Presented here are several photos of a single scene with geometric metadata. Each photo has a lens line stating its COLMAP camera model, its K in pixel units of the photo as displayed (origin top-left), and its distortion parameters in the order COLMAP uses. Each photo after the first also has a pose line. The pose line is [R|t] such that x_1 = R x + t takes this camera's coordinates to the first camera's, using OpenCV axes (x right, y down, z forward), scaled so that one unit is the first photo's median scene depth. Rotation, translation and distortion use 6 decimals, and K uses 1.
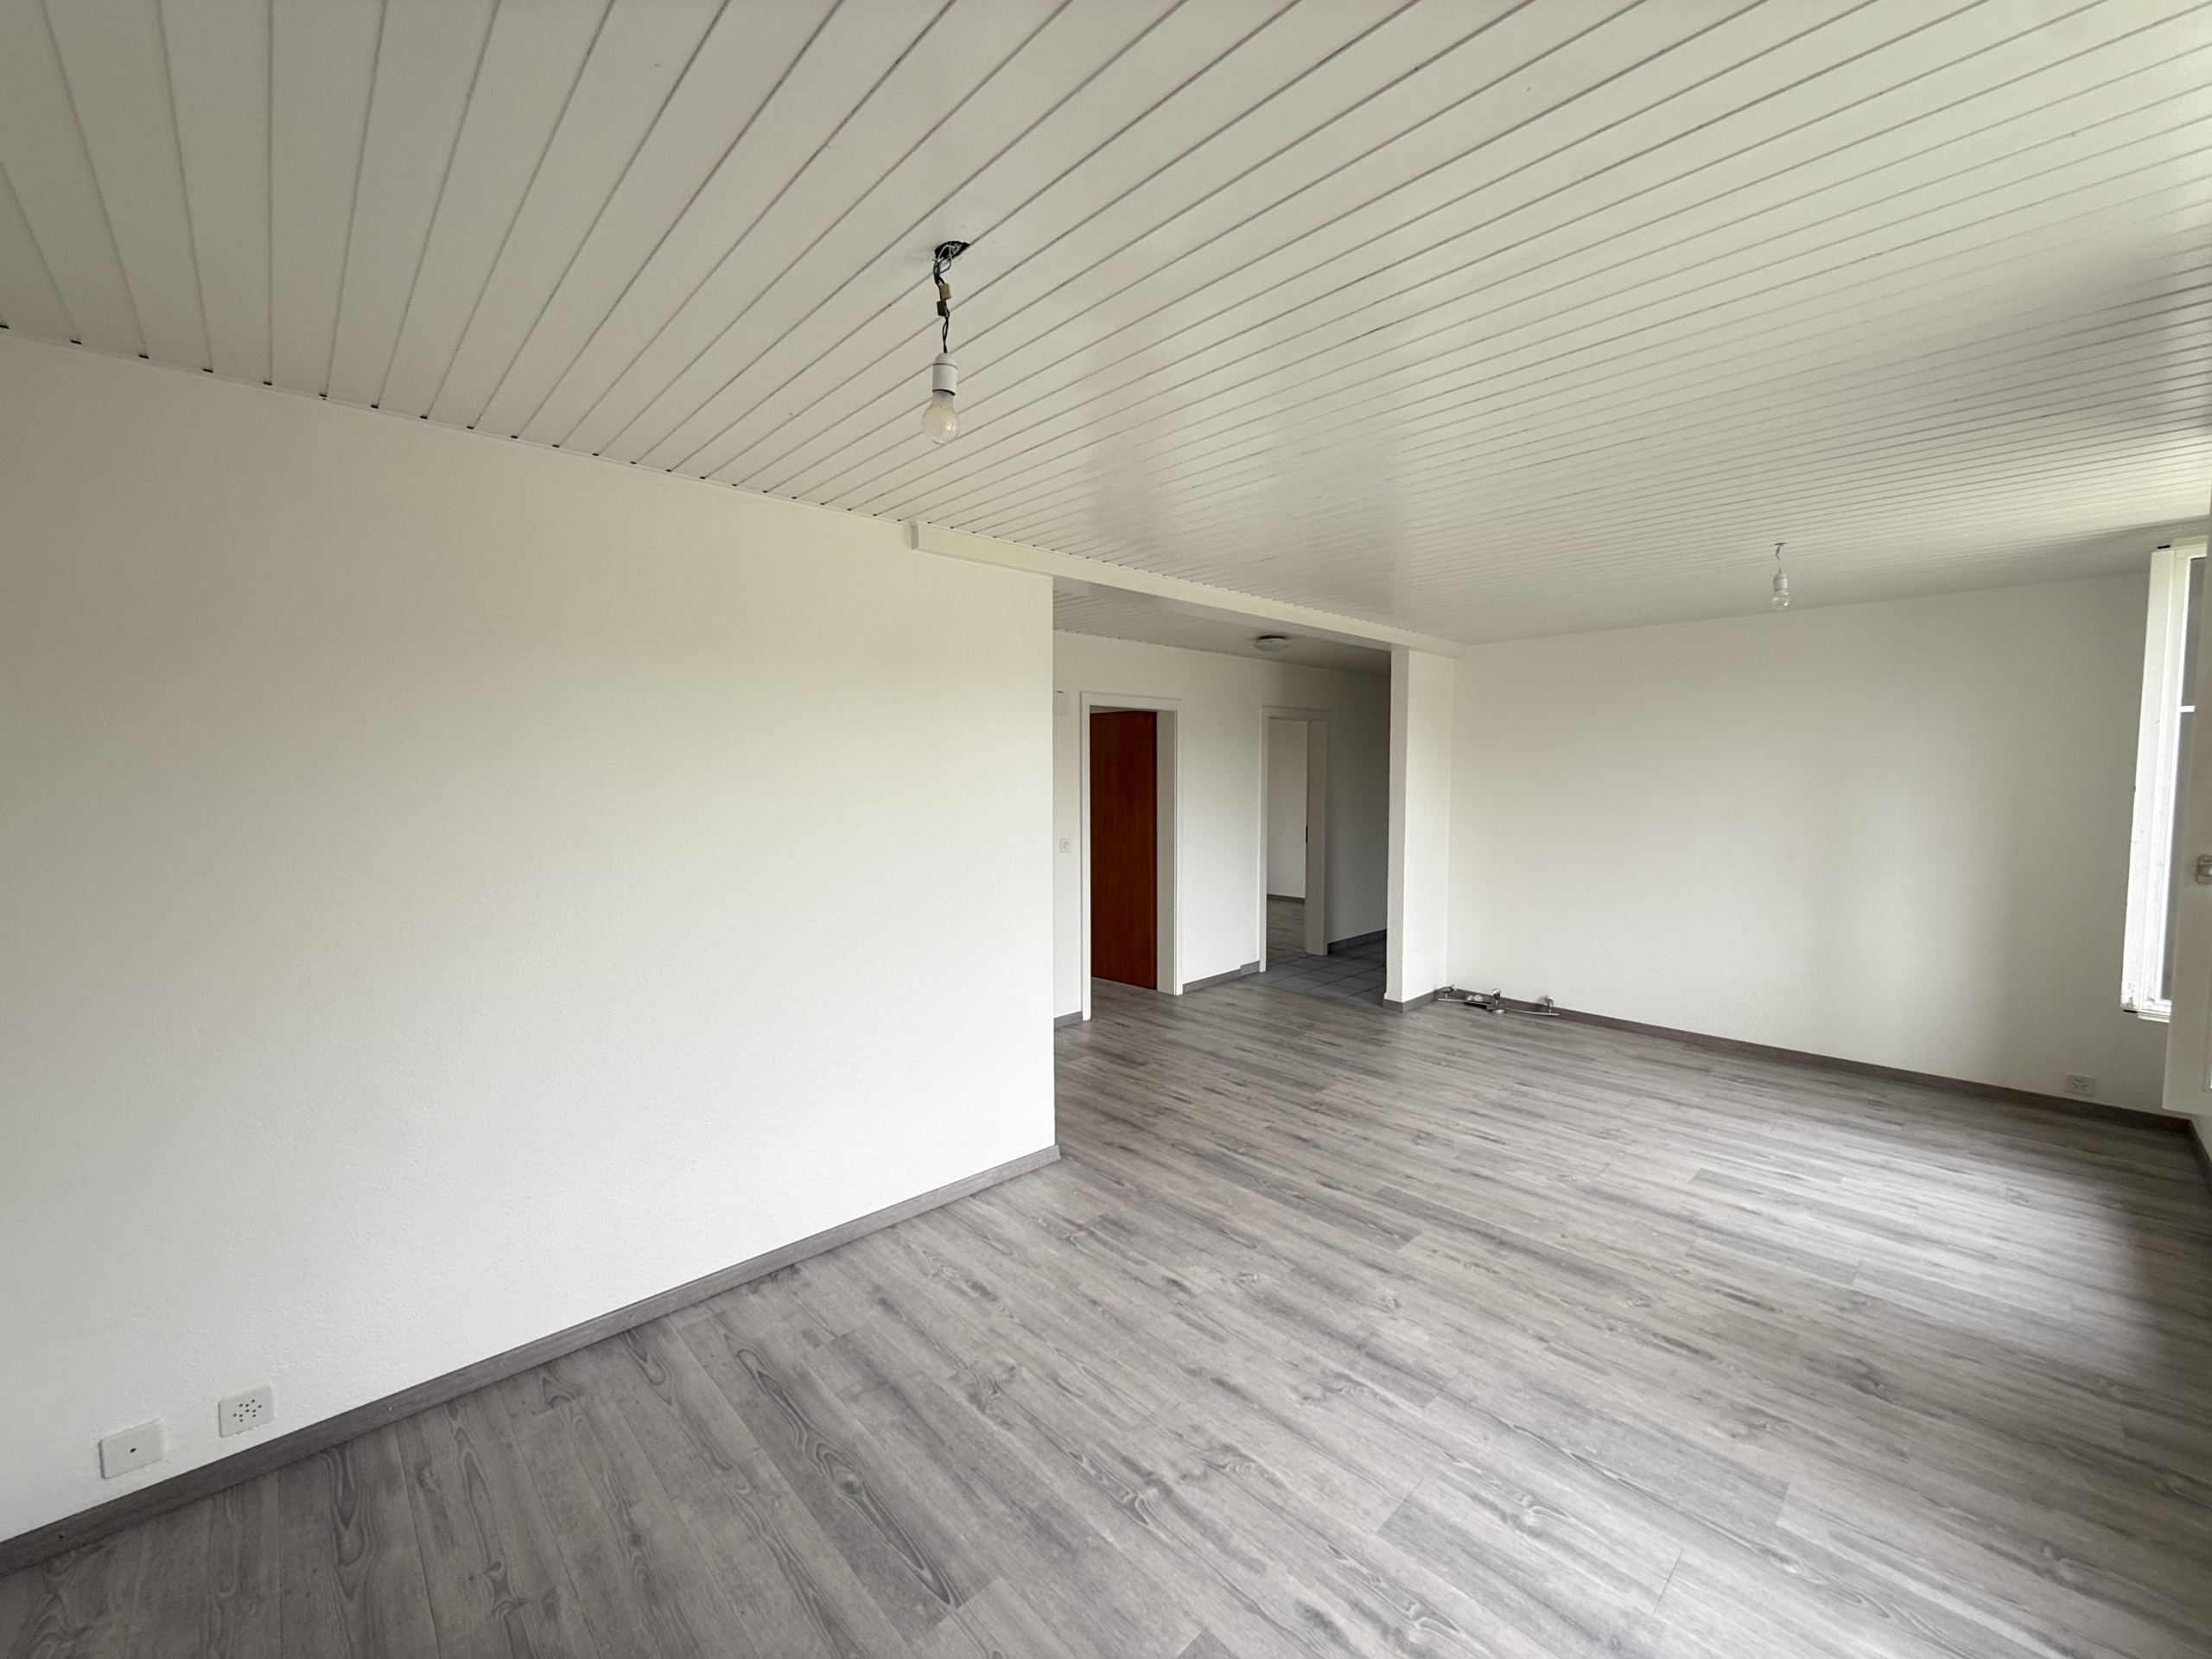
lens RADIAL K [[888.1, 0, 1109.1], [0, 888.1, 818.6], [0, 0, 1]] dist [-0.002503, -0.000166]
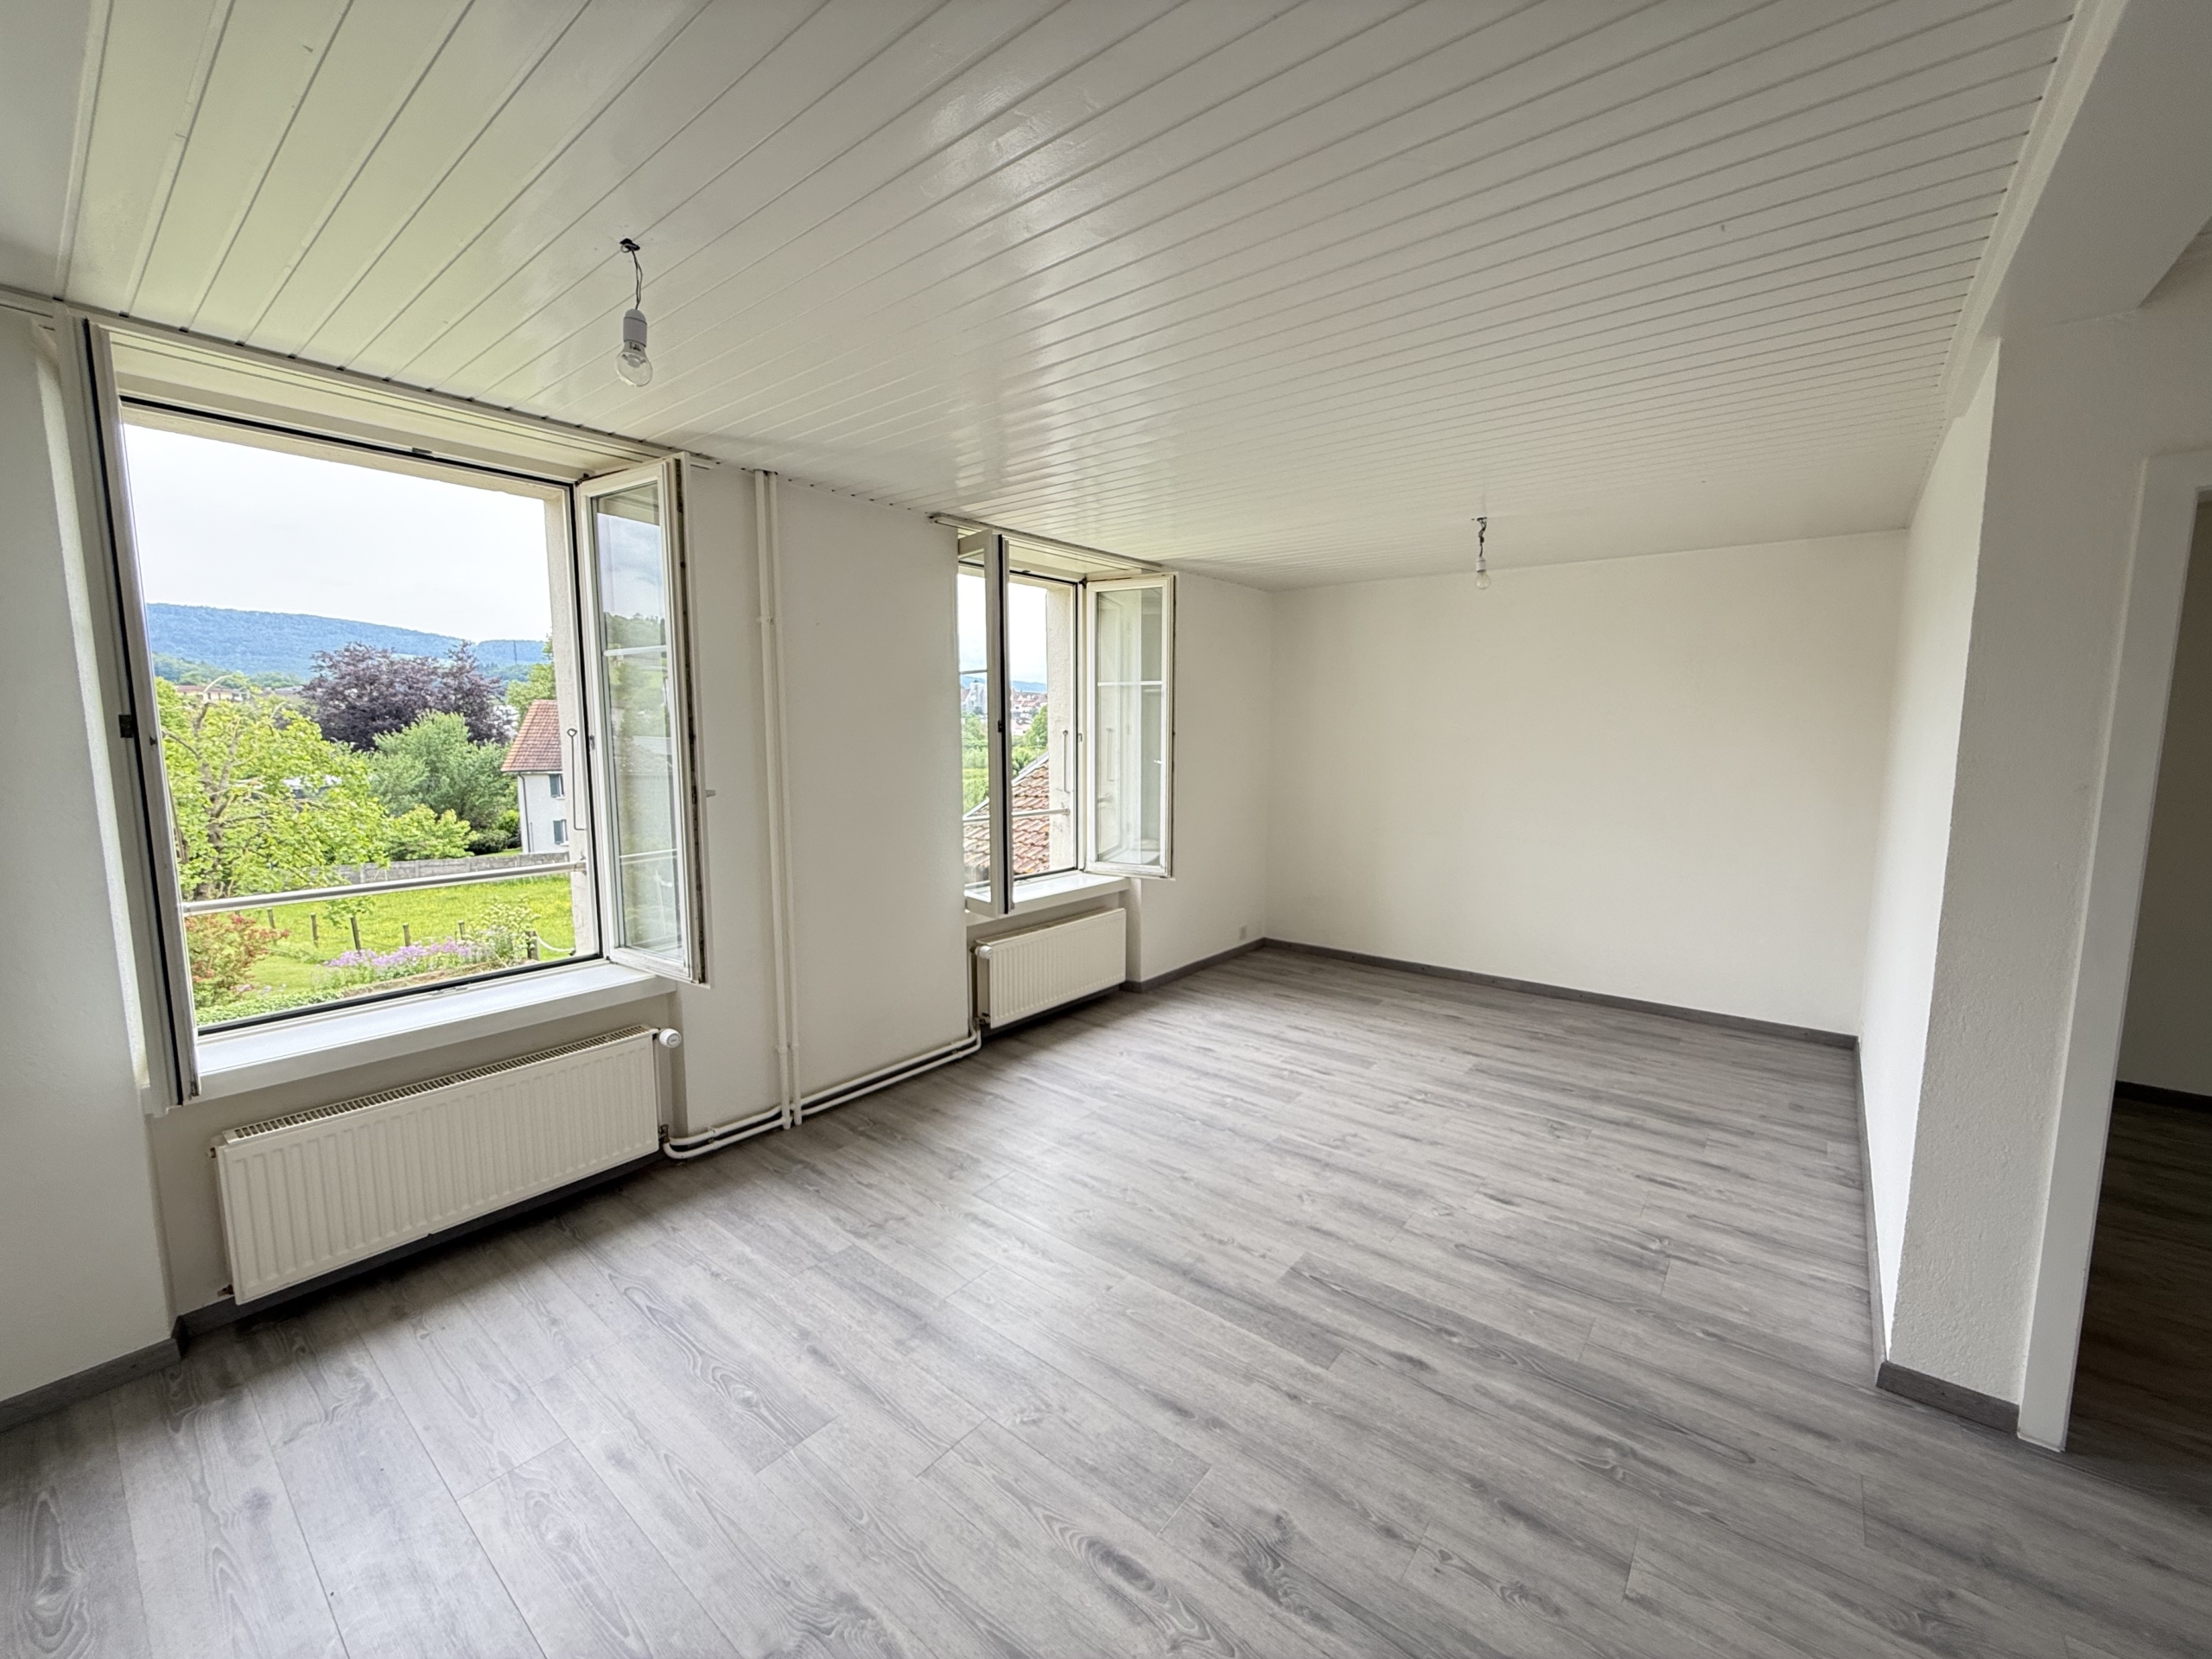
lens RADIAL K [[888.1, 0, 1103.9], [0, 888.1, 837.1], [0, 0, 1]] dist [-0.002503, -0.000166]
pose [[-0.991587, 0.018640, -0.128094, 0.699688], [-0.004832, 0.983558, 0.180530, -0.095850], [0.129353, 0.179630, -0.975193, 1.962176]]
